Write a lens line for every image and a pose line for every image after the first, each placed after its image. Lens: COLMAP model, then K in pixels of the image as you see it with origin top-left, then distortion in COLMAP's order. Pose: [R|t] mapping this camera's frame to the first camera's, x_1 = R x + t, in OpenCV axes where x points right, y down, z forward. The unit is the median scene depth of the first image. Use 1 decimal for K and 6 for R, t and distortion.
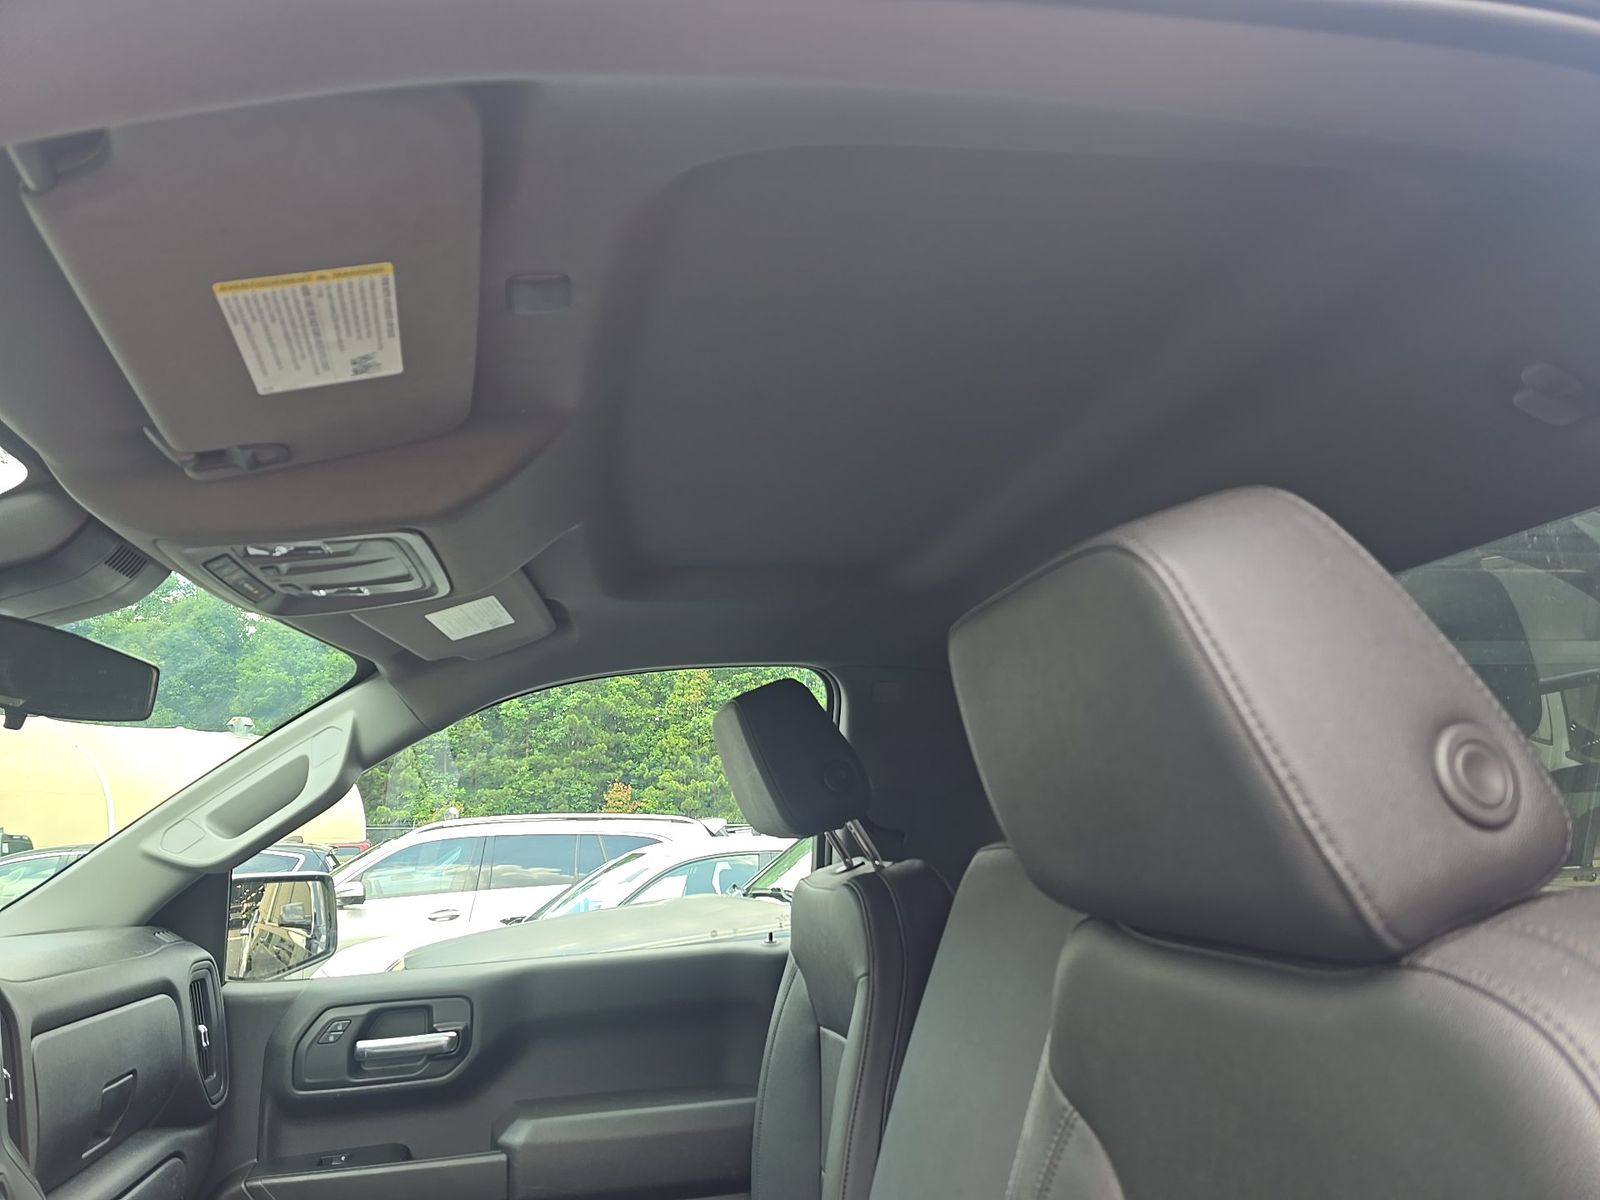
lens RADIAL K [[1068.9, 0, 797.8], [0, 1068.9, 605.0], [0, 0, 1]] dist [0.068641, -0.072598]
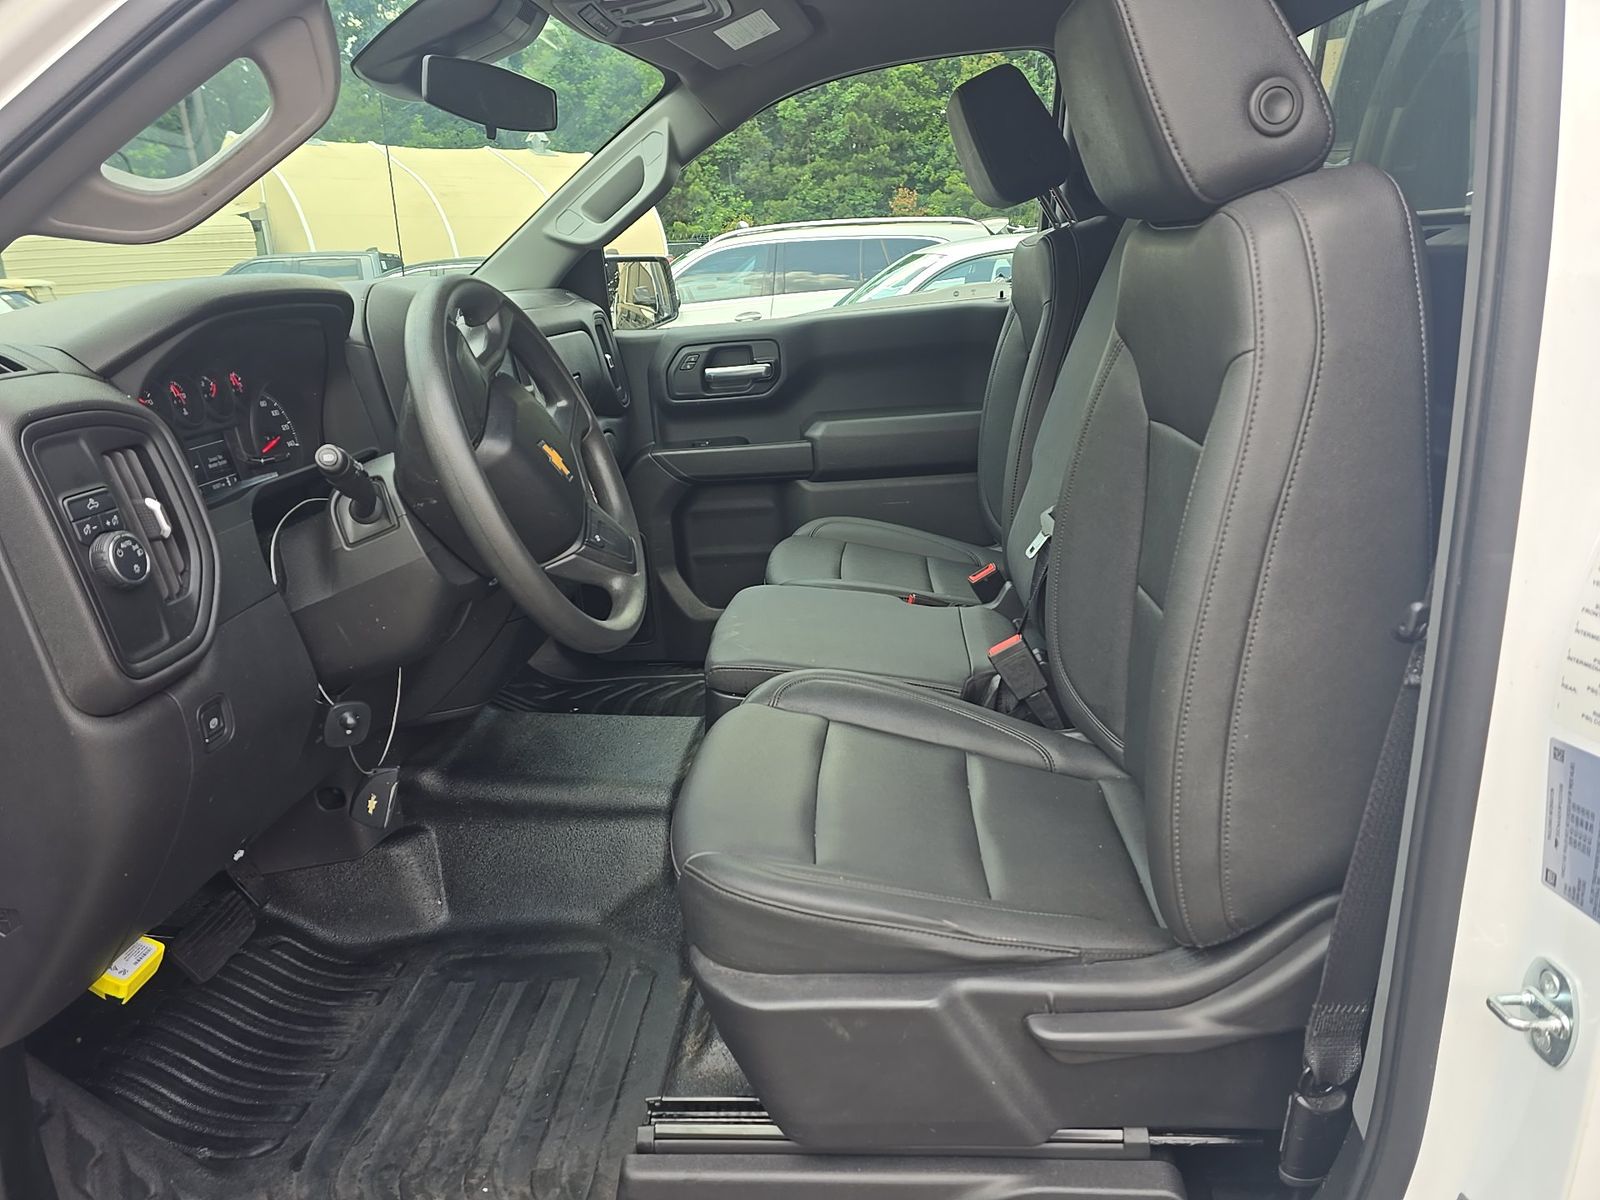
lens RADIAL K [[1068.9, 0, 797.8], [0, 1068.9, 605.0], [0, 0, 1]] dist [0.068641, -0.072598]
pose [[0.966626, 0.049591, -0.251344, 0.086675], [0.085293, 0.862823, 0.498259, -0.027758], [0.241575, -0.503068, 0.829798, -0.308789]]
